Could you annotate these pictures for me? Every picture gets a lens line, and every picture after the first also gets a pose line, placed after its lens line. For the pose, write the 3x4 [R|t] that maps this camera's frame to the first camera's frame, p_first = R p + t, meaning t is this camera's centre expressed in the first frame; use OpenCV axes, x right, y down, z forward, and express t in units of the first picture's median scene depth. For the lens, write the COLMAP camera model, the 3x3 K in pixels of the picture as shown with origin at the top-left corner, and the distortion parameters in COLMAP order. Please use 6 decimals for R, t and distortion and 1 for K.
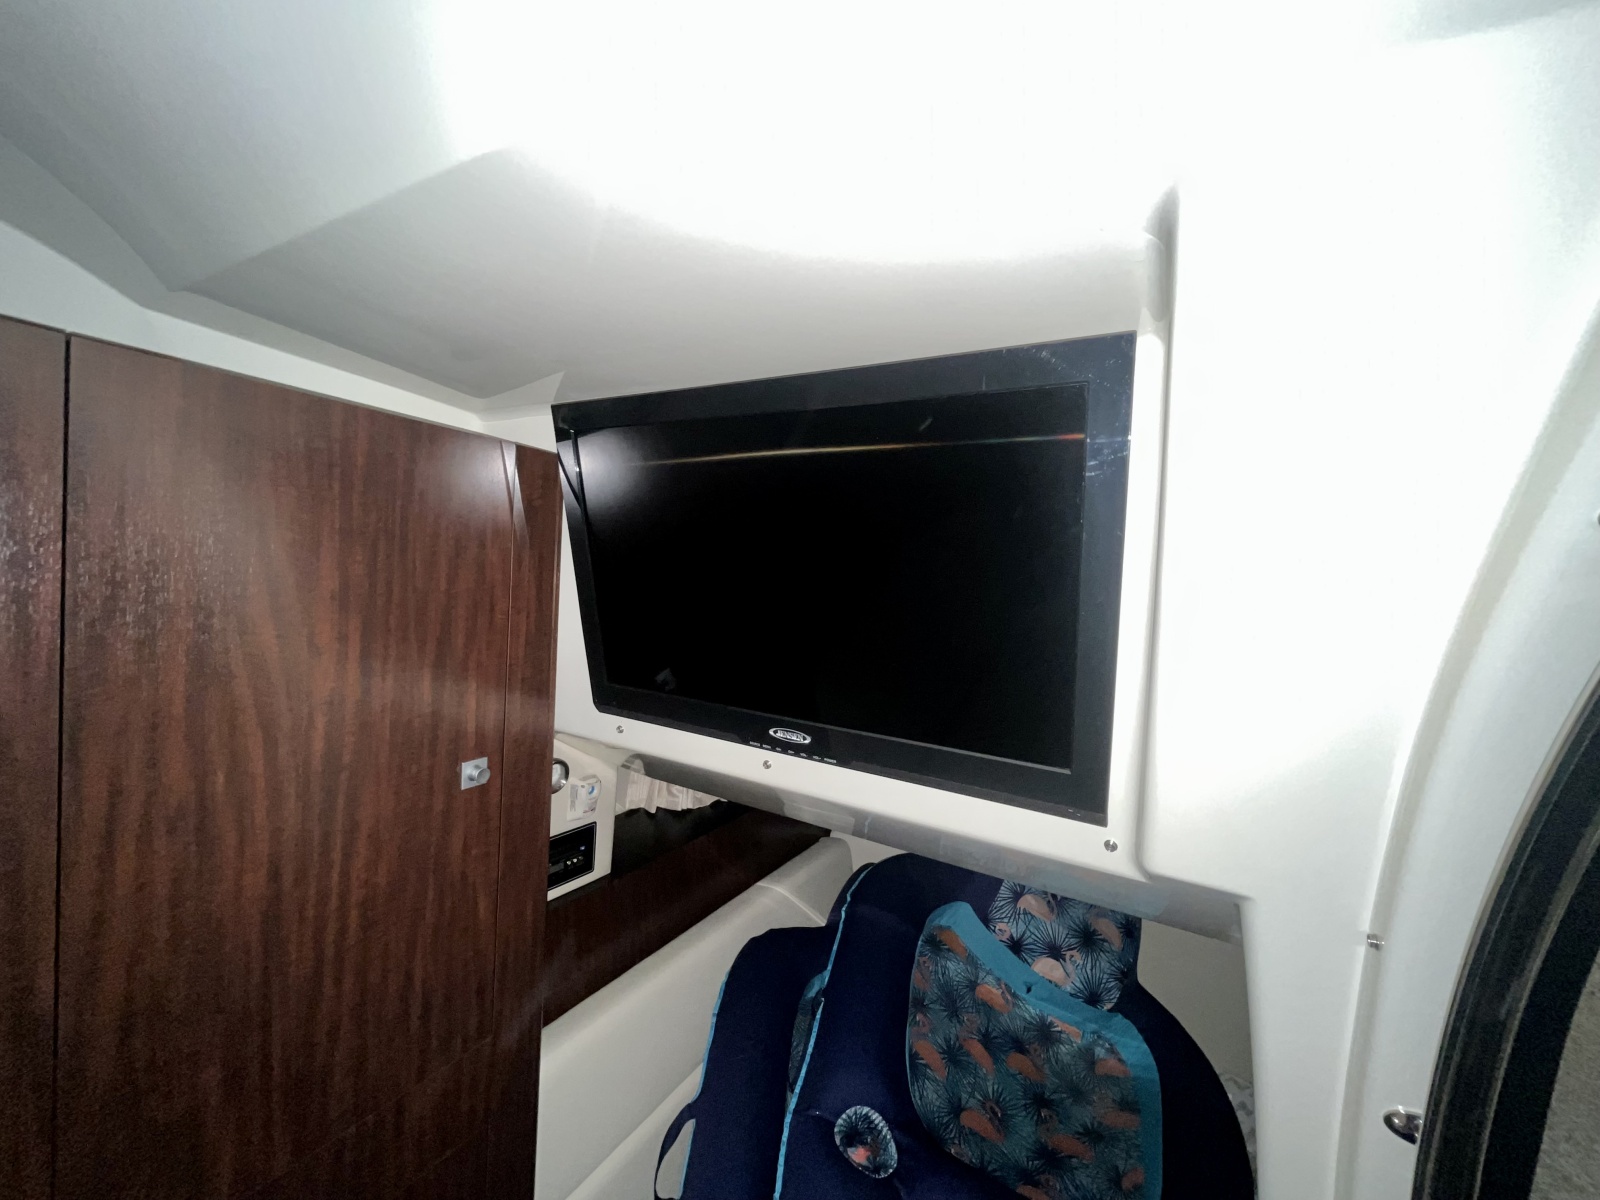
lens RADIAL K [[641.7, 0, 800.0], [0, 641.7, 600.0], [0, 0, 1]] dist [0.001589, -0.000309]
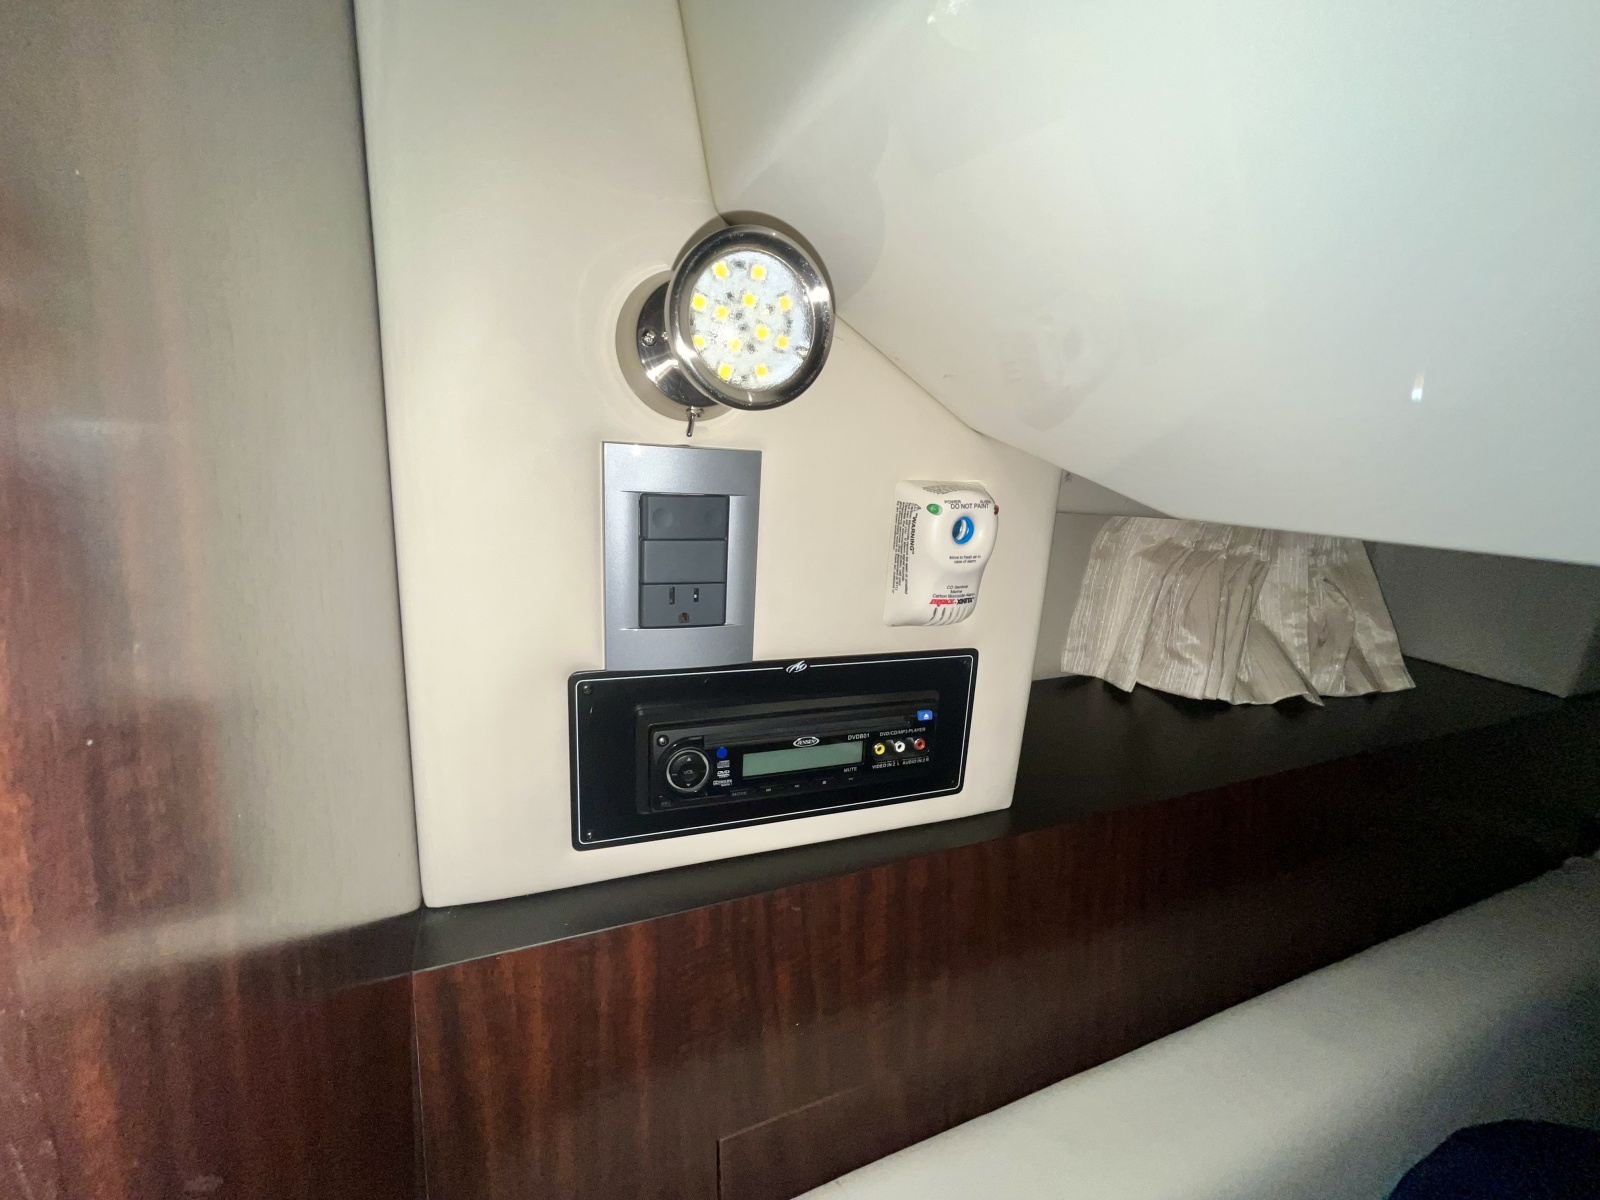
lens RADIAL K [[641.7, 0, 800.0], [0, 641.7, 600.0], [0, 0, 1]] dist [0.001589, -0.000309]
pose [[0.791754, 0.117901, -0.599354, -0.197781], [-0.024872, 0.986605, 0.161222, 0.270153], [0.610333, -0.112740, 0.784081, 0.693945]]
